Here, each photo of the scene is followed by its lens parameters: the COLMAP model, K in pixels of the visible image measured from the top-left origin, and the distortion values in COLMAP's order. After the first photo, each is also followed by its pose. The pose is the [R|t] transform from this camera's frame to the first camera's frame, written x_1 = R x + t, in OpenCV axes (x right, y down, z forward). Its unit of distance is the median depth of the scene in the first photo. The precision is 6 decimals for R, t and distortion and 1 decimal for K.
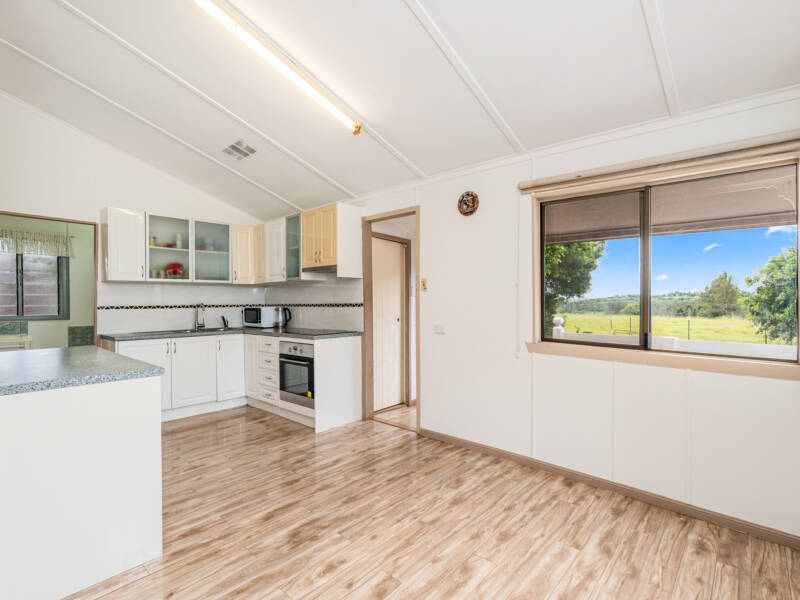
lens RADIAL K [[406.2, 0, 400.0], [0, 406.2, 300.0], [0, 0, 1]] dist [-0.002025, -0.000728]
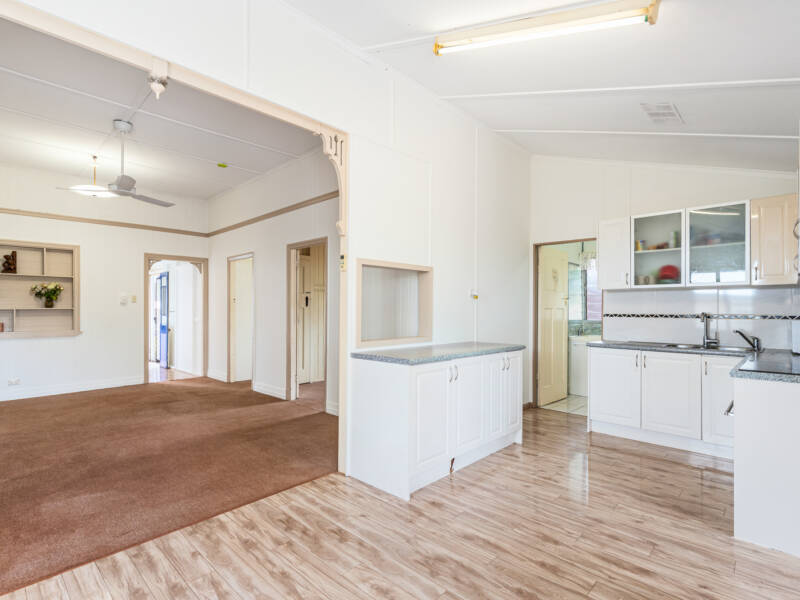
lens RADIAL K [[406.2, 0, 400.0], [0, 406.2, 300.0], [0, 0, 1]] dist [-0.002025, -0.000728]
pose [[-0.037635, -0.017412, -0.999140, 0.405233], [-0.001937, 0.999848, -0.017351, -0.001736], [0.999290, 0.001282, -0.037663, 0.554269]]
